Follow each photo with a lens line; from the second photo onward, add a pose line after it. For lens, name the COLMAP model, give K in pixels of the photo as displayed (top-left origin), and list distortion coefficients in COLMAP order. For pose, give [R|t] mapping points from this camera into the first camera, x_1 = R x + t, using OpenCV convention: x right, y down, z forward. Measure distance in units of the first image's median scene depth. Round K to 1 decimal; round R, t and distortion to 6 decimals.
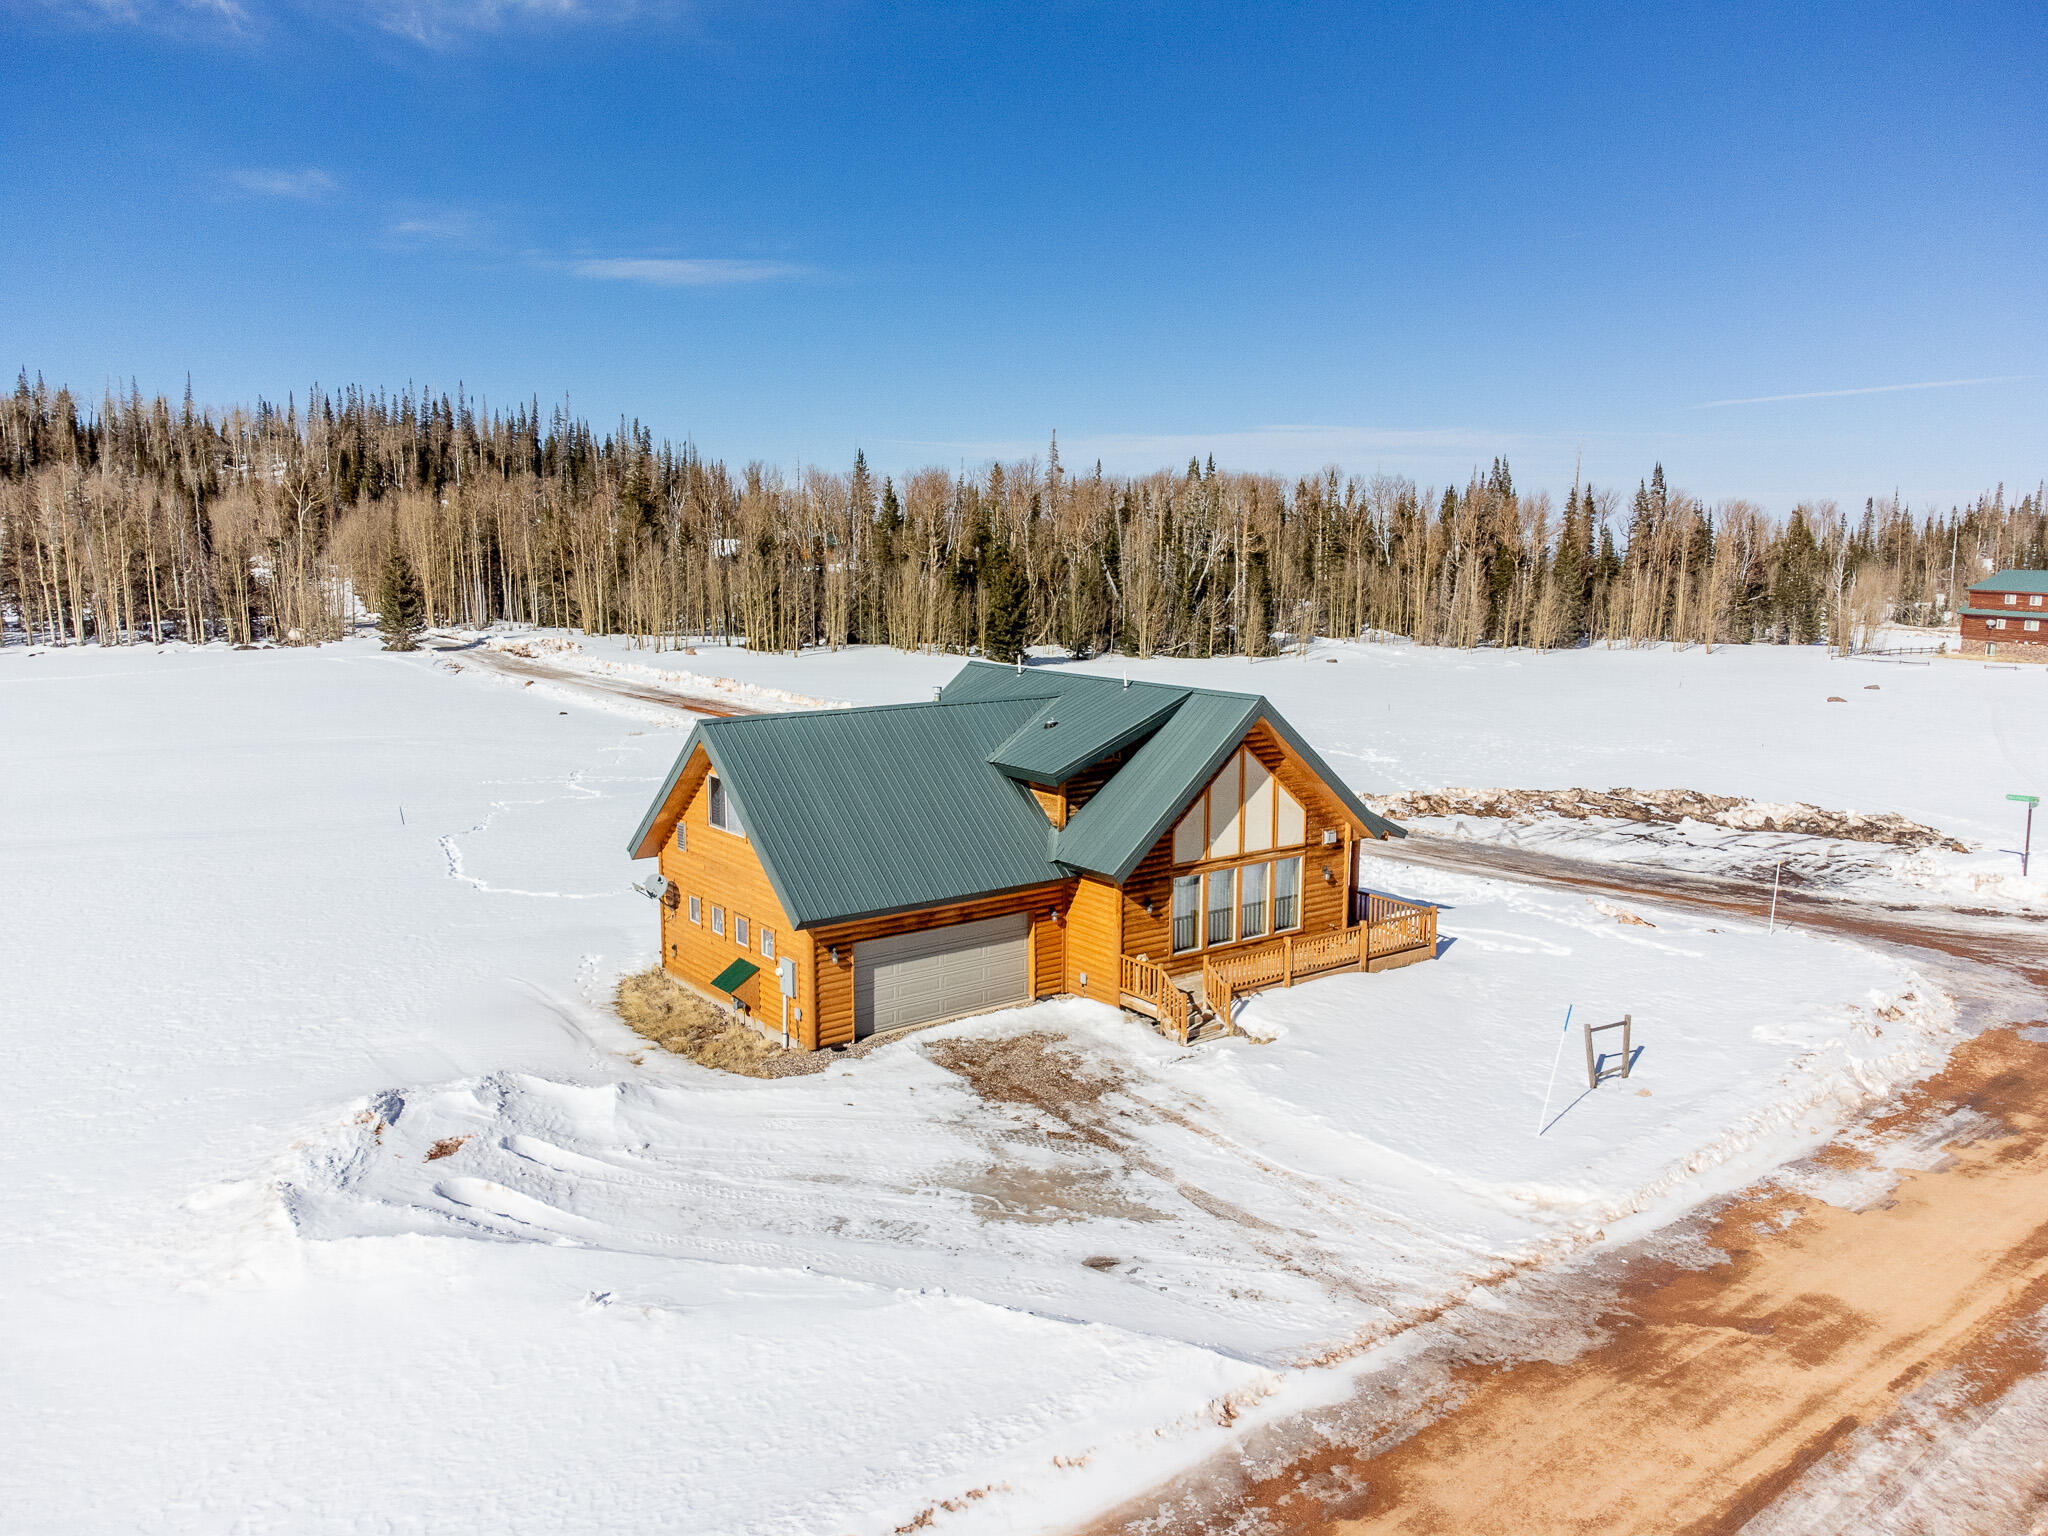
lens RADIAL K [[1533.4, 0, 1021.7], [0, 1533.4, 792.3], [0, 0, 1]] dist [-0.022209, 0.060185]
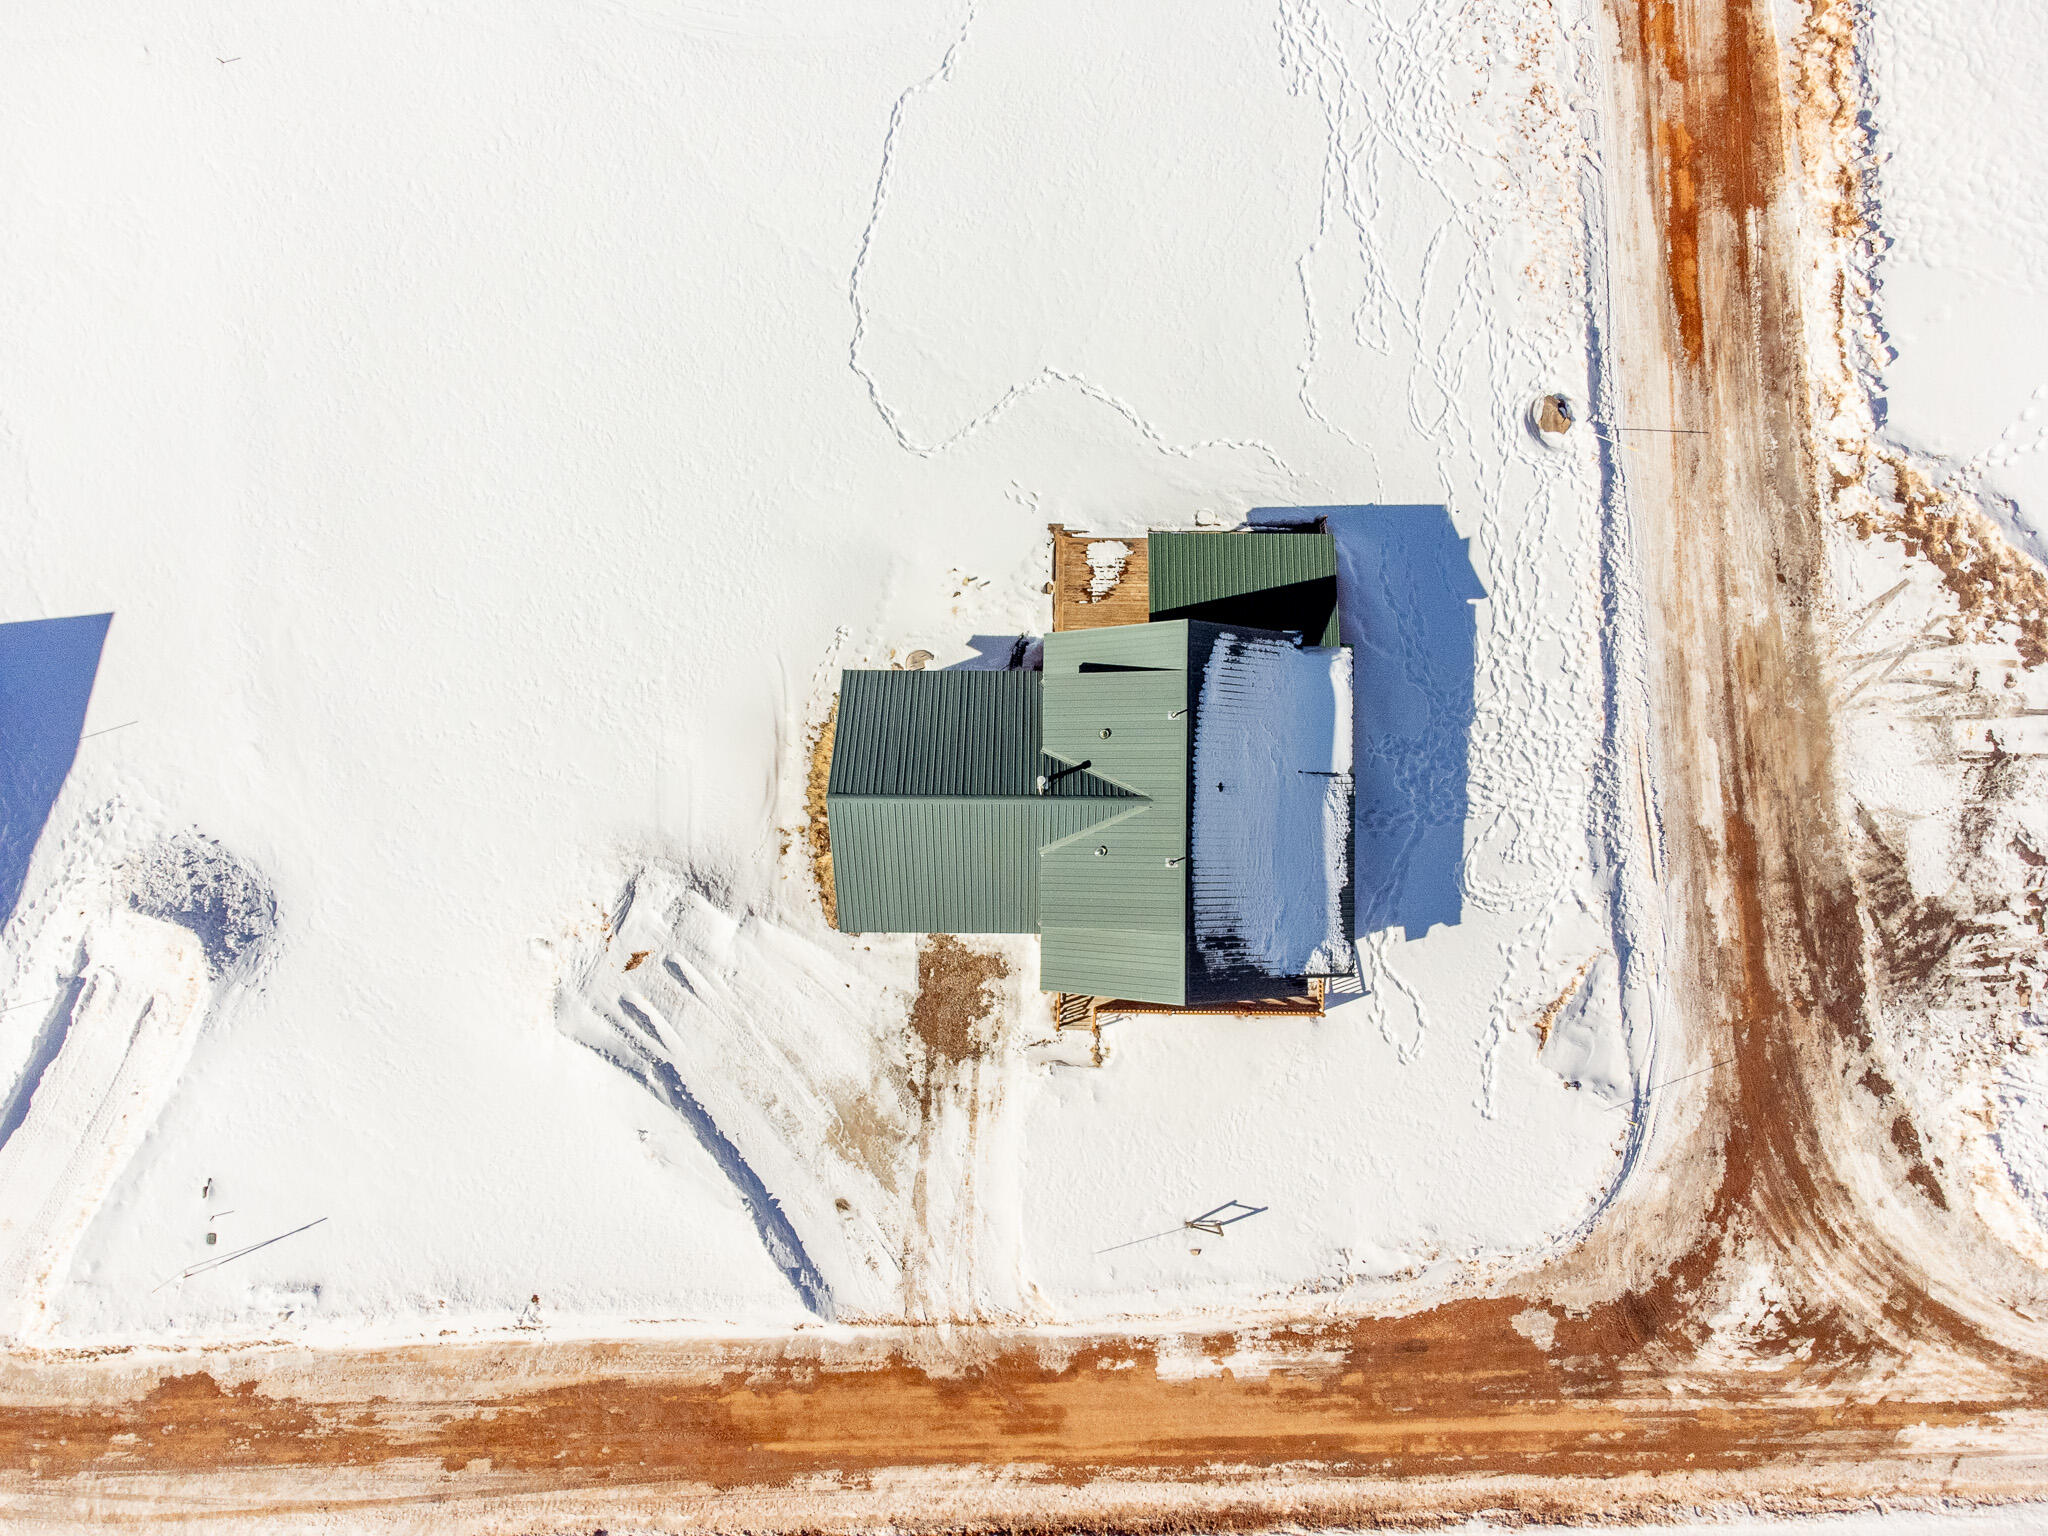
lens RADIAL K [[1539.3, 0, 1024.0], [0, 1539.3, 768.0], [0, 0, 1]] dist [0.017472, 0.003643]
pose [[0.797253, 0.603101, -0.025613, -0.045087], [-0.094384, 0.166453, 0.981522, -1.412535], [0.596221, -0.780104, 0.189628, 0.827615]]
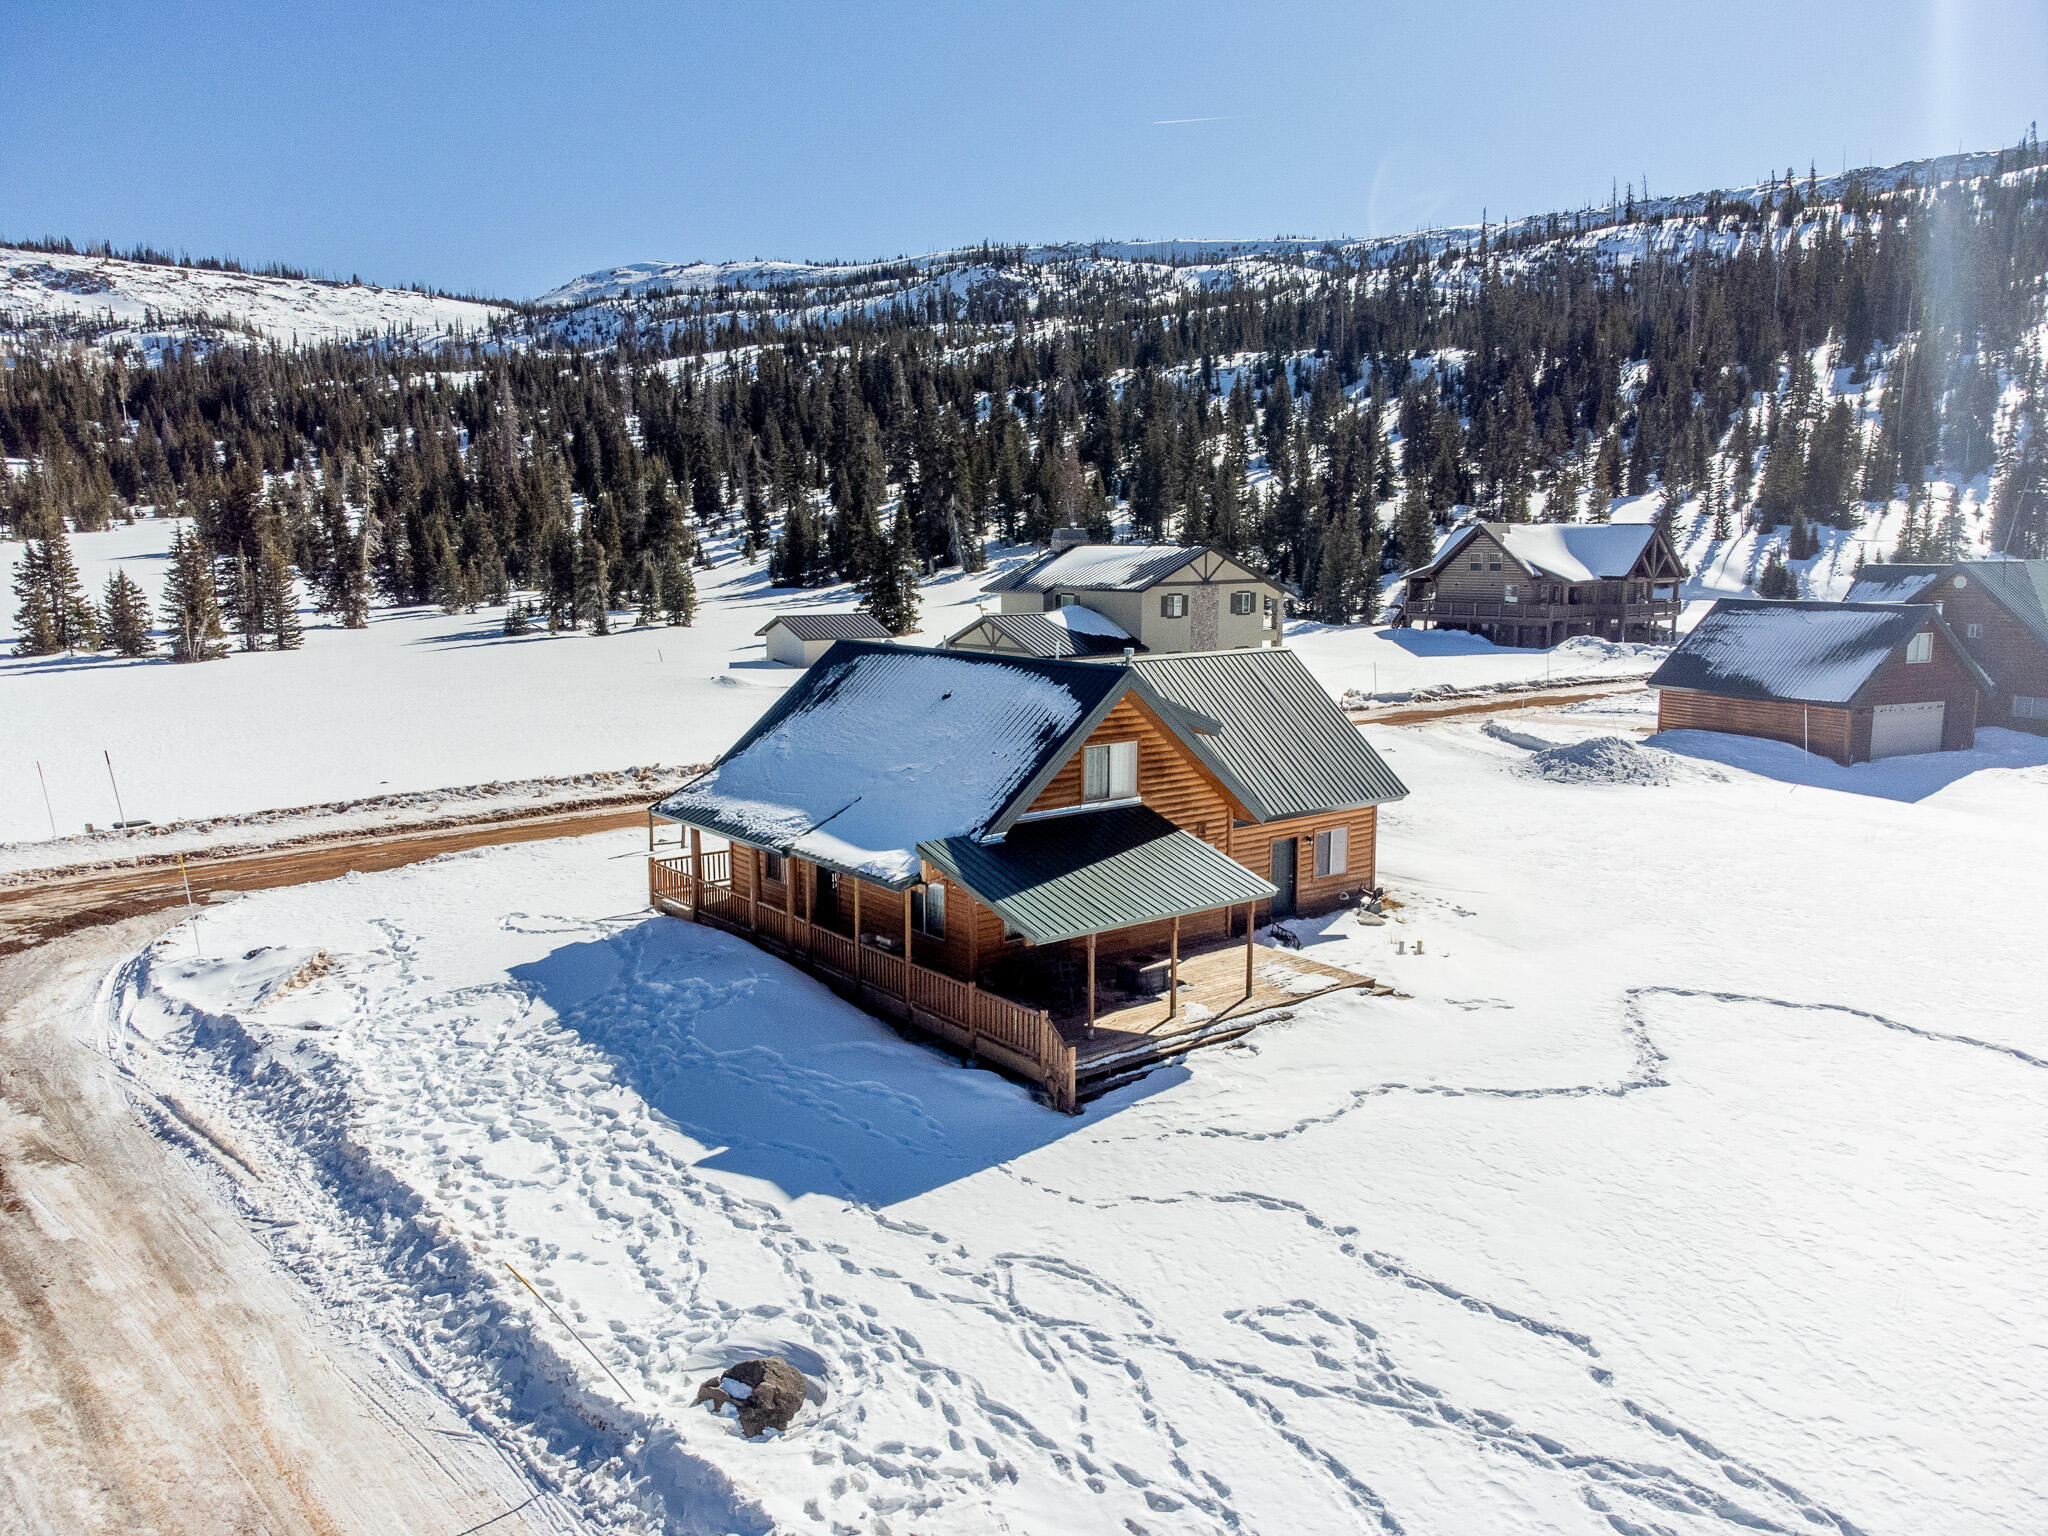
lens RADIAL K [[1539.3, 0, 1024.0], [0, 1539.3, 768.0], [0, 0, 1]] dist [0.017472, 0.003643]
pose [[-0.999624, -0.002193, -0.027340, 0.051860], [-0.010667, 0.949410, 0.313859, -0.344844], [0.025268, 0.314032, -0.949076, 2.177852]]
